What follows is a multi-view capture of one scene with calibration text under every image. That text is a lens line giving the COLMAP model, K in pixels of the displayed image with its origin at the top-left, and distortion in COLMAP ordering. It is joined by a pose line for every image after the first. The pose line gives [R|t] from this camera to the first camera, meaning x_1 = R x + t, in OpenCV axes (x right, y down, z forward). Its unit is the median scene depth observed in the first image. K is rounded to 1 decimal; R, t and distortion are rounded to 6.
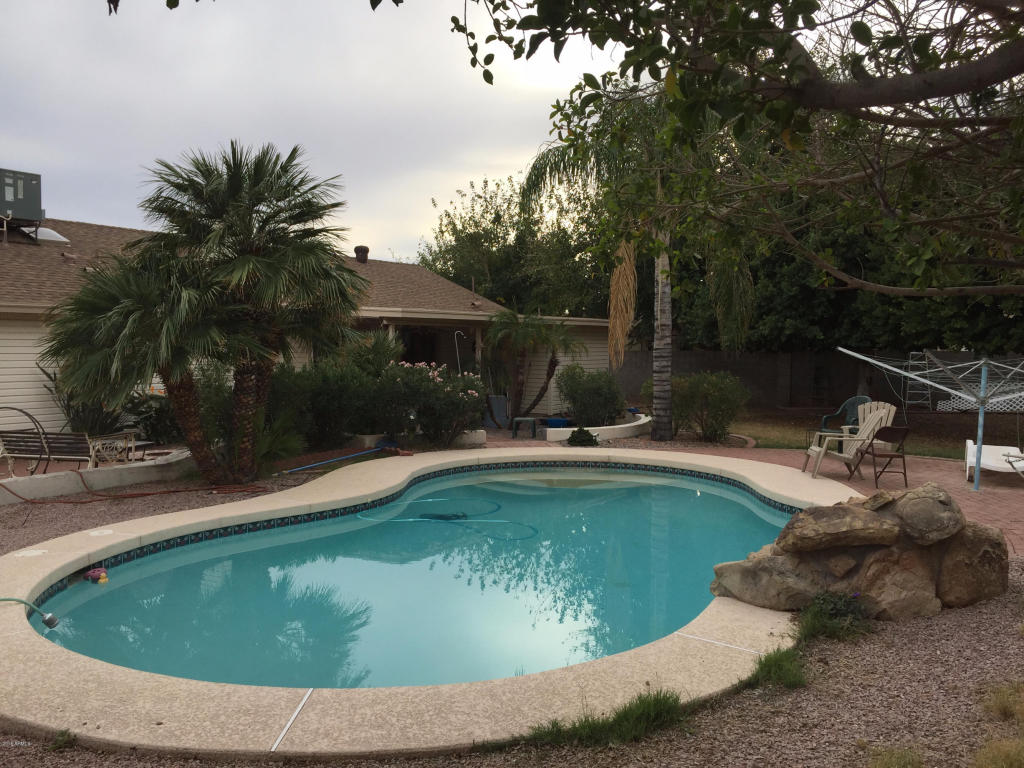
lens RADIAL K [[836.8, 0, 512.0], [0, 836.8, 384.0], [0, 0, 1]] dist [0.001586, -0.002987]
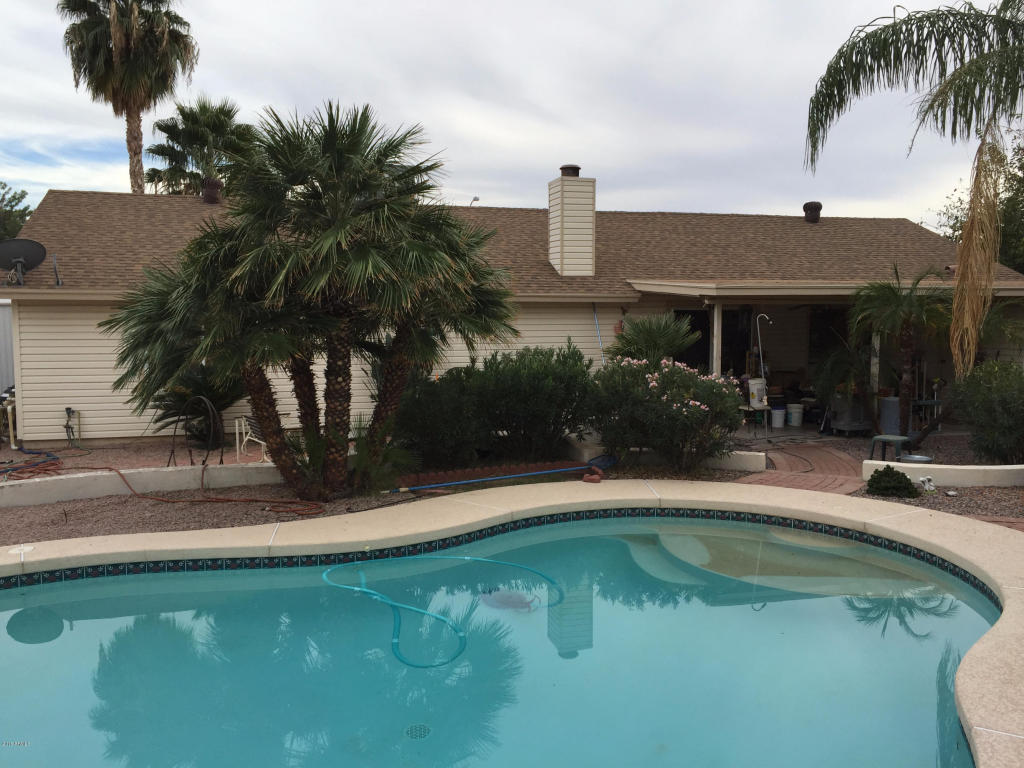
lens RADIAL K [[836.8, 0, 512.0], [0, 836.8, 384.0], [0, 0, 1]] dist [0.001586, -0.002987]
pose [[0.746389, 0.051050, -0.663549, 0.283930], [-0.023440, 0.998452, 0.050449, -0.036764], [0.665097, -0.022101, 0.746430, 0.329339]]
